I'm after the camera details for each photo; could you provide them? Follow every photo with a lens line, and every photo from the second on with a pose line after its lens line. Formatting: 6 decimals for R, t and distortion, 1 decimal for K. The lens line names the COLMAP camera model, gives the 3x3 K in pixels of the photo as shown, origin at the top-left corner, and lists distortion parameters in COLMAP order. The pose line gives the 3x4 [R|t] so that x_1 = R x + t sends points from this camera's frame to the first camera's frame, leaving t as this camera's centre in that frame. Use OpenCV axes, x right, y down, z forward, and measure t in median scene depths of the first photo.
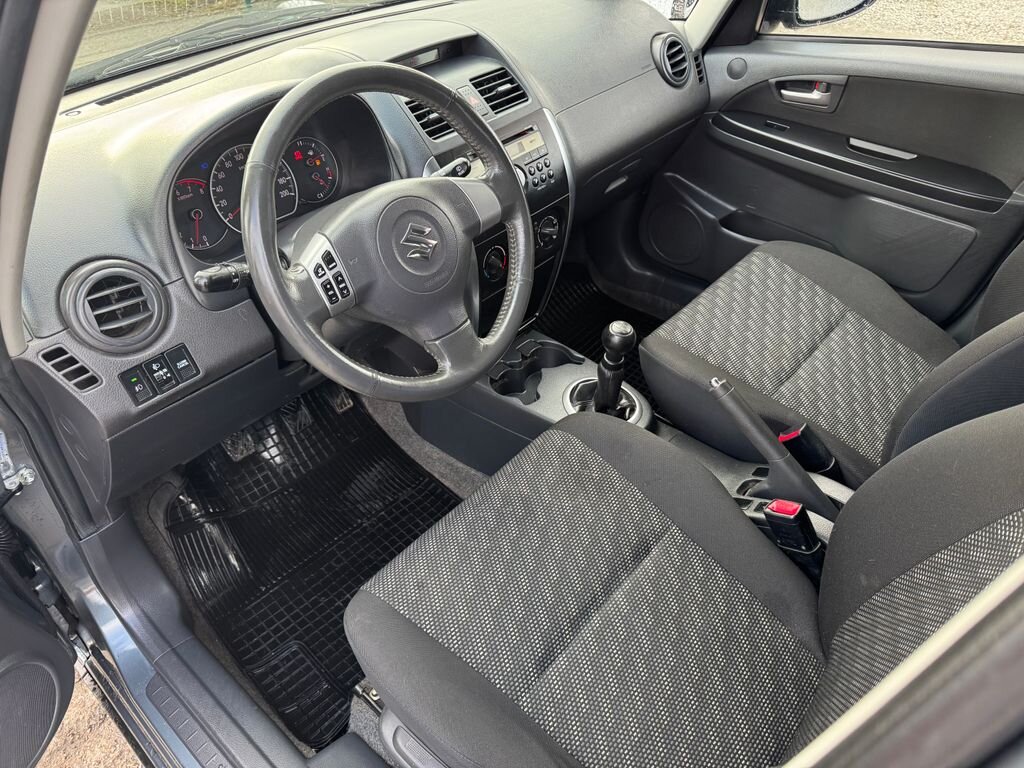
lens RADIAL K [[724.8, 0, 507.1], [0, 724.8, 381.3], [0, 0, 1]] dist [0.090777, -0.102663]
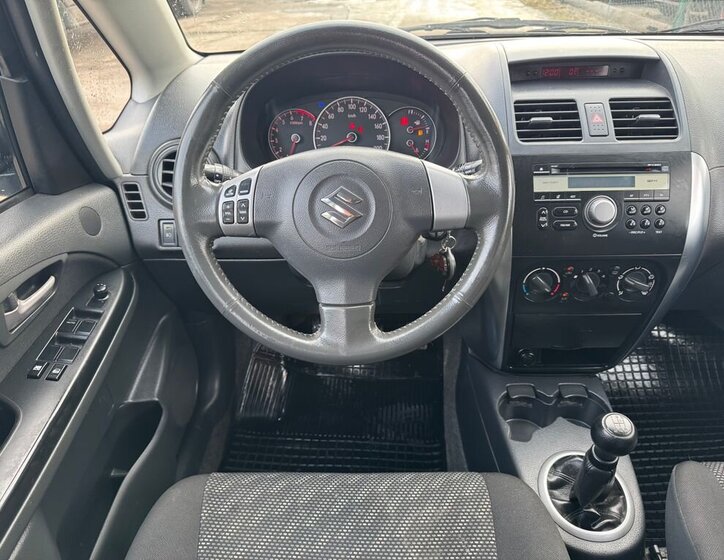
lens RADIAL K [[542.8, 0, 362.0], [0, 542.8, 280.0], [0, 0, 1]] dist [0.000202, -0.002810]
pose [[0.644225, 0.429535, -0.632830, 0.271936], [-0.474213, 0.873494, 0.110134, -0.137896], [0.600080, 0.229145, 0.766418, 0.340155]]
